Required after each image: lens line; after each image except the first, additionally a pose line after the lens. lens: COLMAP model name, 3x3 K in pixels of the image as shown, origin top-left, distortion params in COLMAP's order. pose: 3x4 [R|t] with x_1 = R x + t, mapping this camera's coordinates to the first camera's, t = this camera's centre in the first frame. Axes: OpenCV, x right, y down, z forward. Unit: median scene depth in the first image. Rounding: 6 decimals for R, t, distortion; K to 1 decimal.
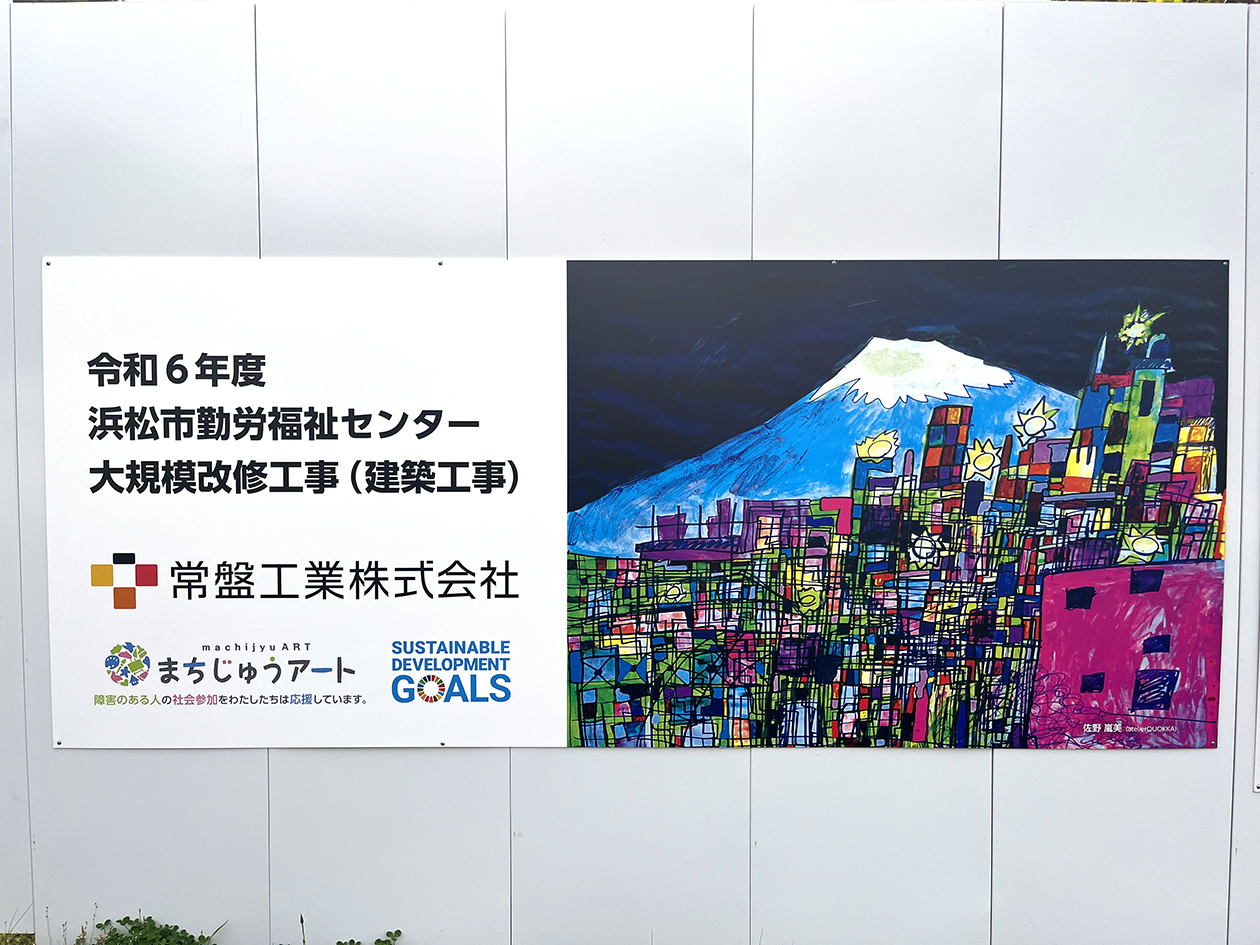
lens RADIAL K [[955.4, 0, 631.0], [0, 955.4, 460.0], [0, 0, 1]] dist [0.023112, -0.028147]
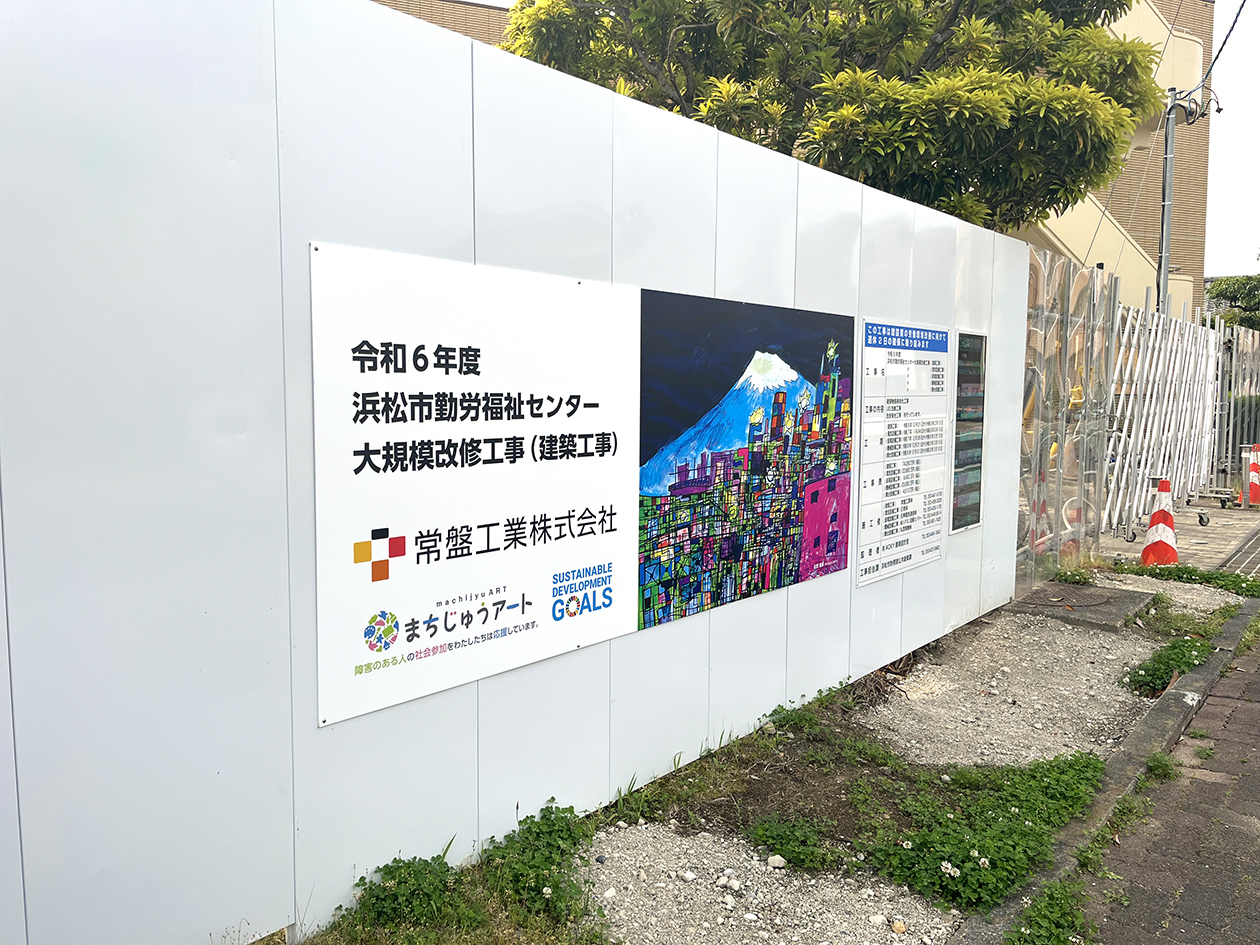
lens RADIAL K [[955.4, 0, 629.1], [0, 955.4, 477.9], [0, 0, 1]] dist [0.023112, -0.028147]
pose [[0.638488, -0.067643, 0.766653, -1.165909], [0.025453, 0.997441, 0.066808, -0.024202], [-0.769211, -0.023143, 0.638576, 0.103299]]
